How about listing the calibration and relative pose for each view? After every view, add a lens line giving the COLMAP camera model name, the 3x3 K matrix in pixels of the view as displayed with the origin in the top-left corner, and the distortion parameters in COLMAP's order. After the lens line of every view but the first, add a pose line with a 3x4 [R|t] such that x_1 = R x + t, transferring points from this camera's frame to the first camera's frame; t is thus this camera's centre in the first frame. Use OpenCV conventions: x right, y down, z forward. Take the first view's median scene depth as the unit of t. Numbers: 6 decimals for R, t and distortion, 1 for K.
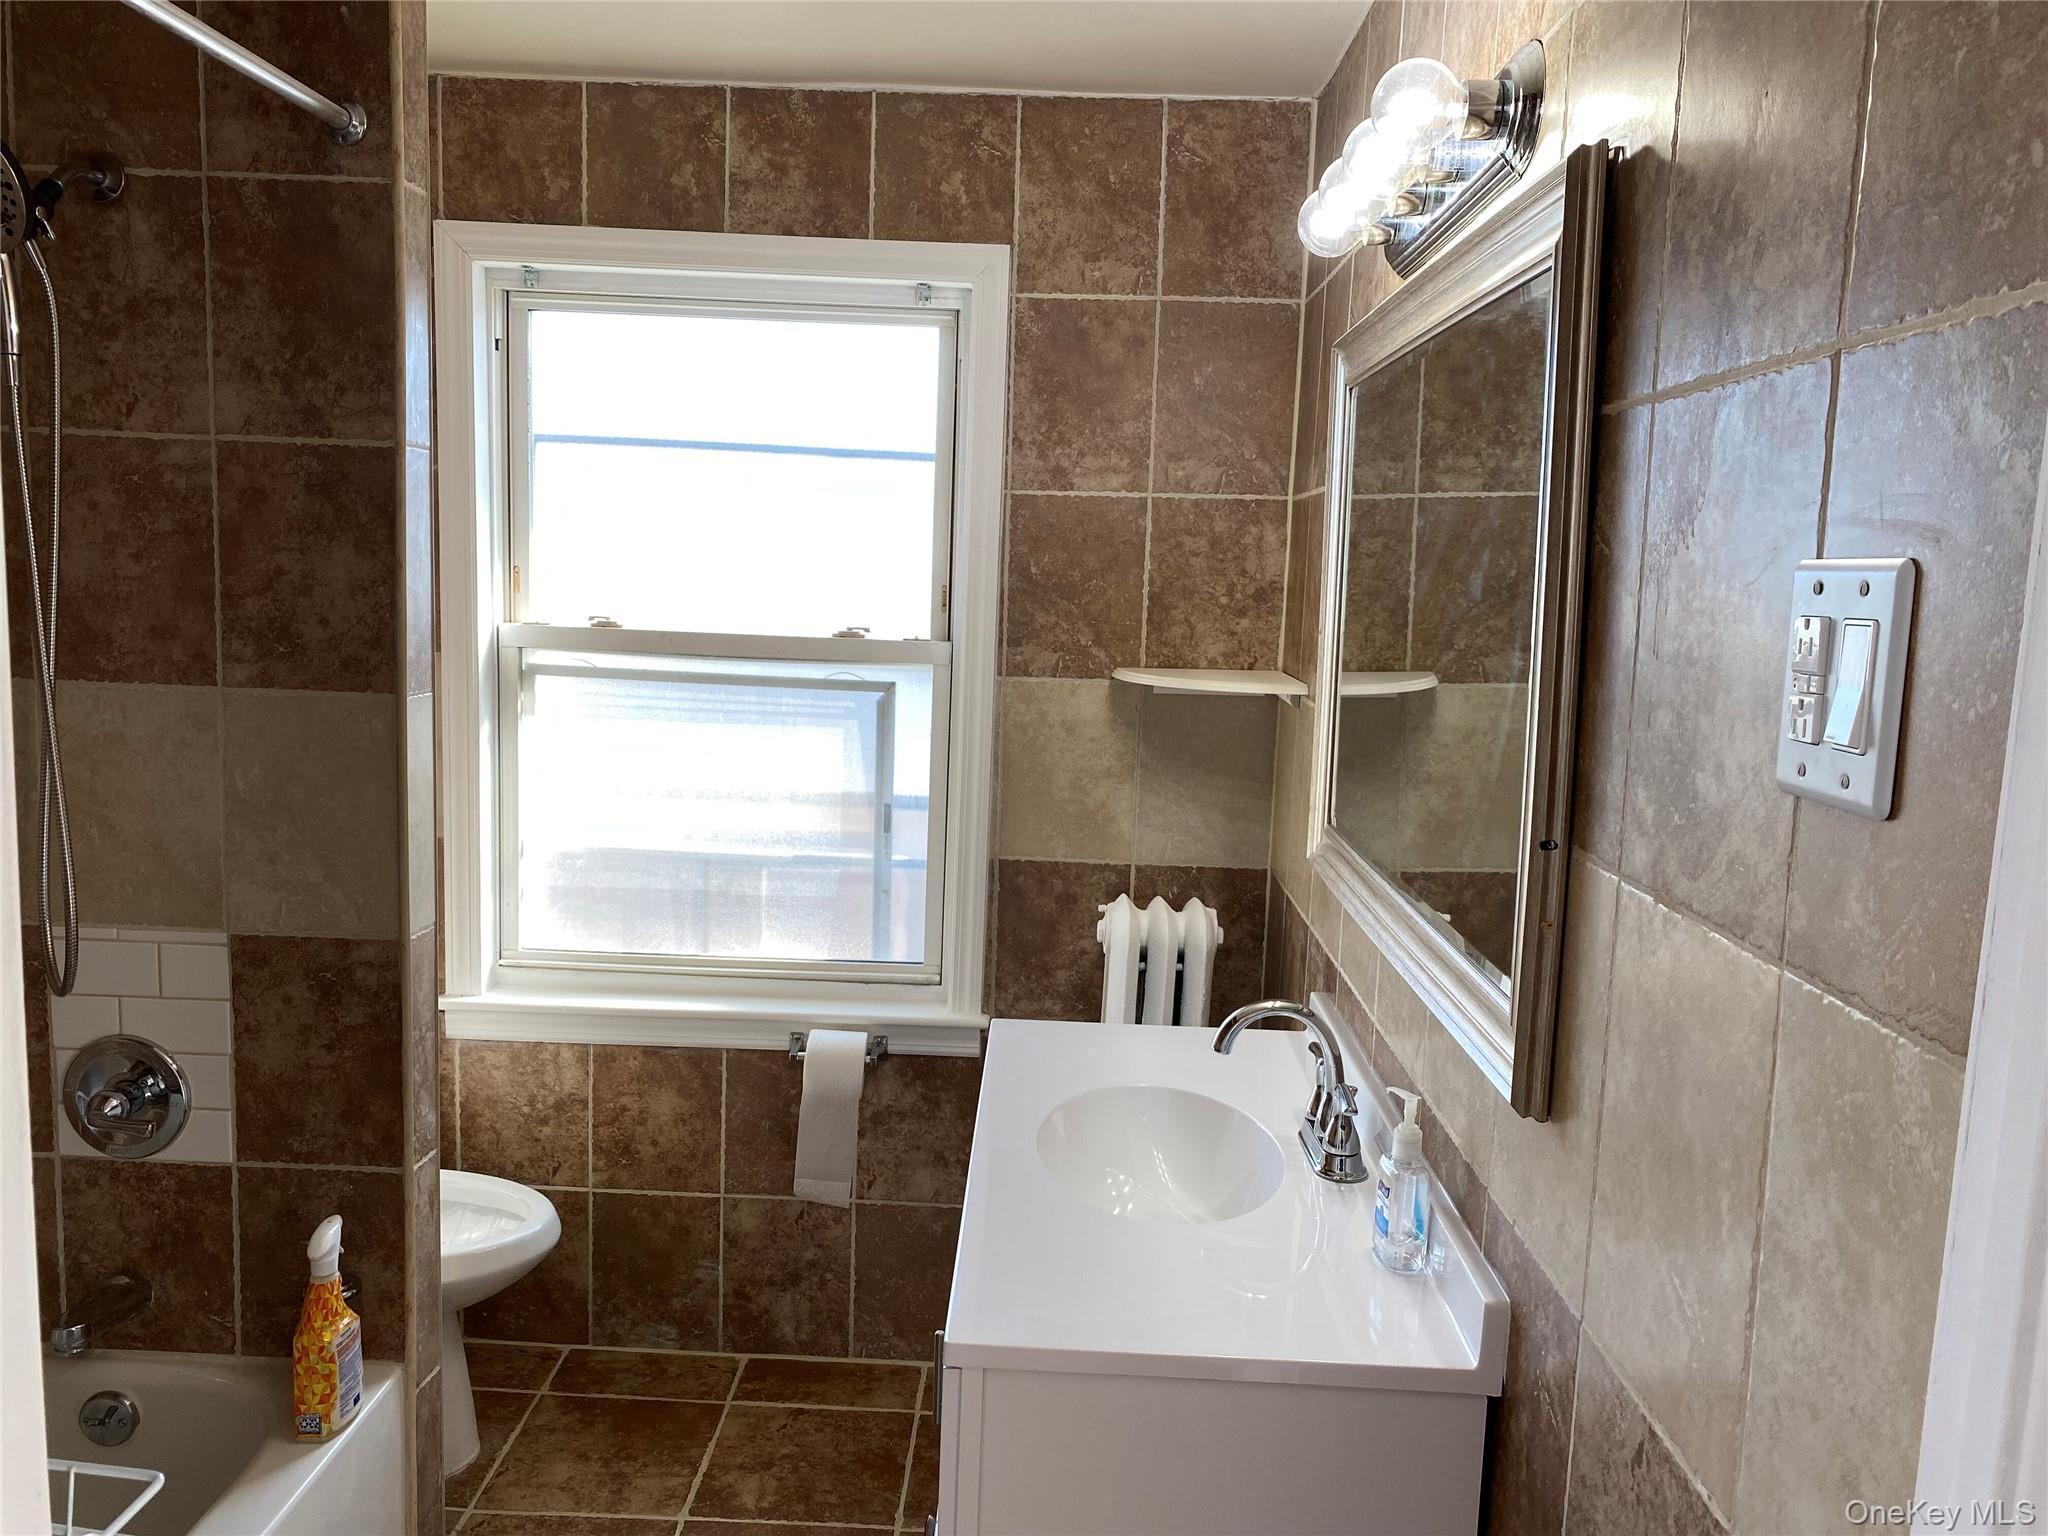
lens RADIAL K [[1537.5, 0, 1013.3], [0, 1537.5, 772.7], [0, 0, 1]] dist [0.052365, -0.060547]
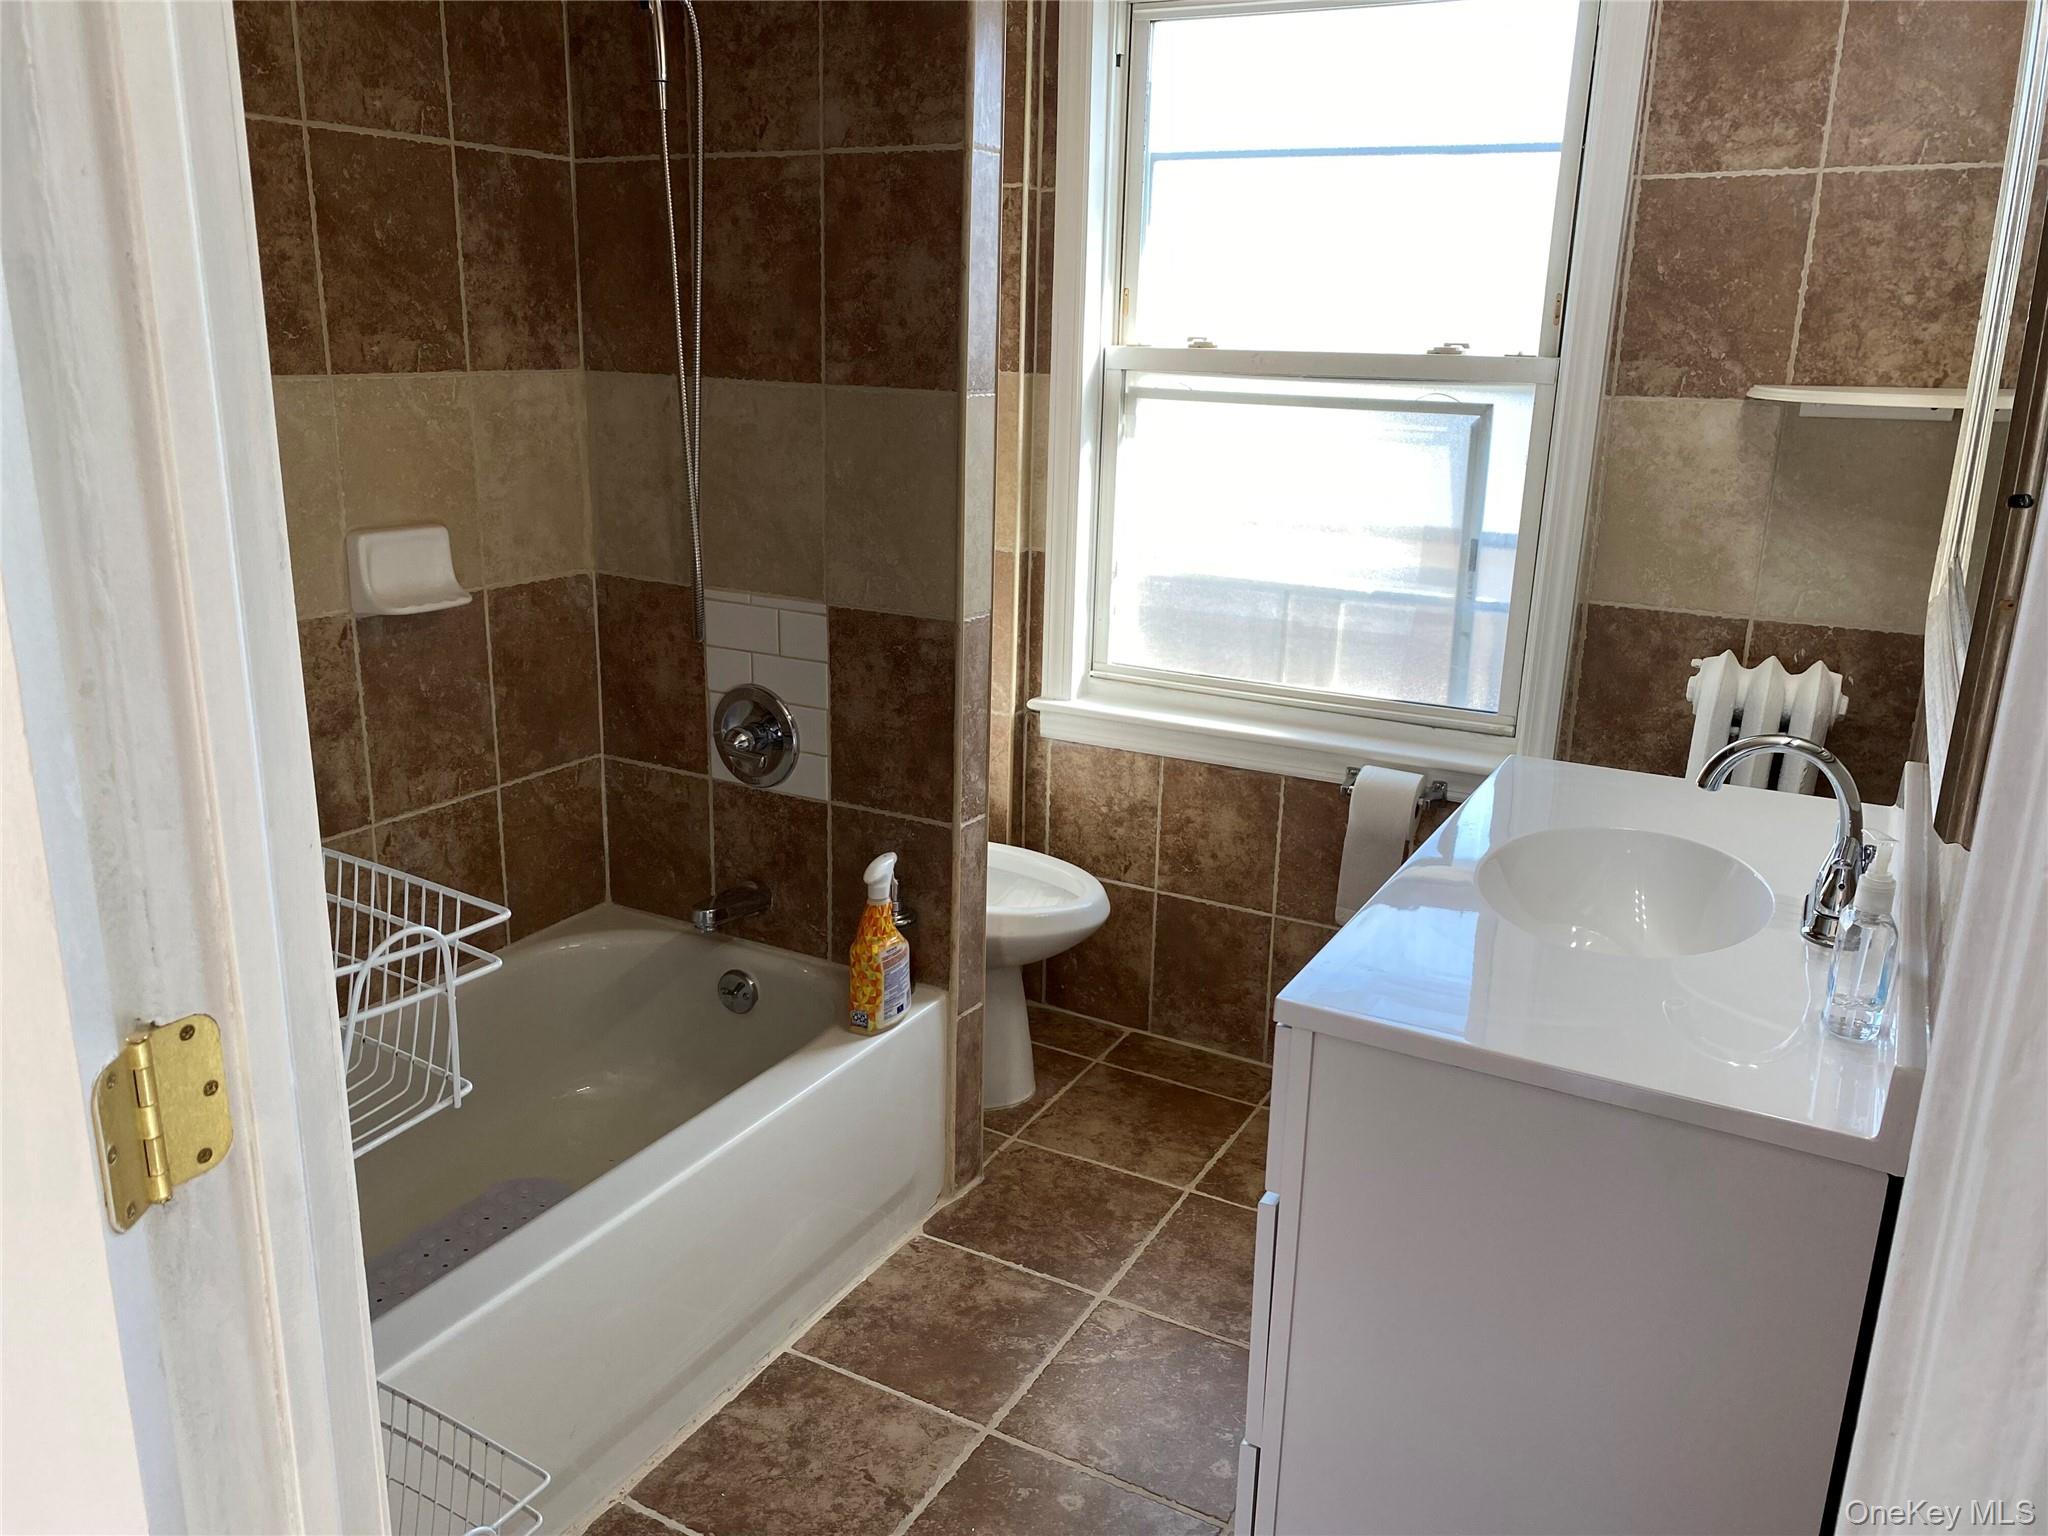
lens RADIAL K [[1537.5, 0, 1013.3], [0, 1537.5, 772.7], [0, 0, 1]] dist [0.052365, -0.060547]
pose [[0.885569, 0.112165, -0.450762, 0.117867], [-0.052434, 0.988344, 0.142922, 0.043705], [0.461539, -0.102932, 0.881128, 0.027759]]
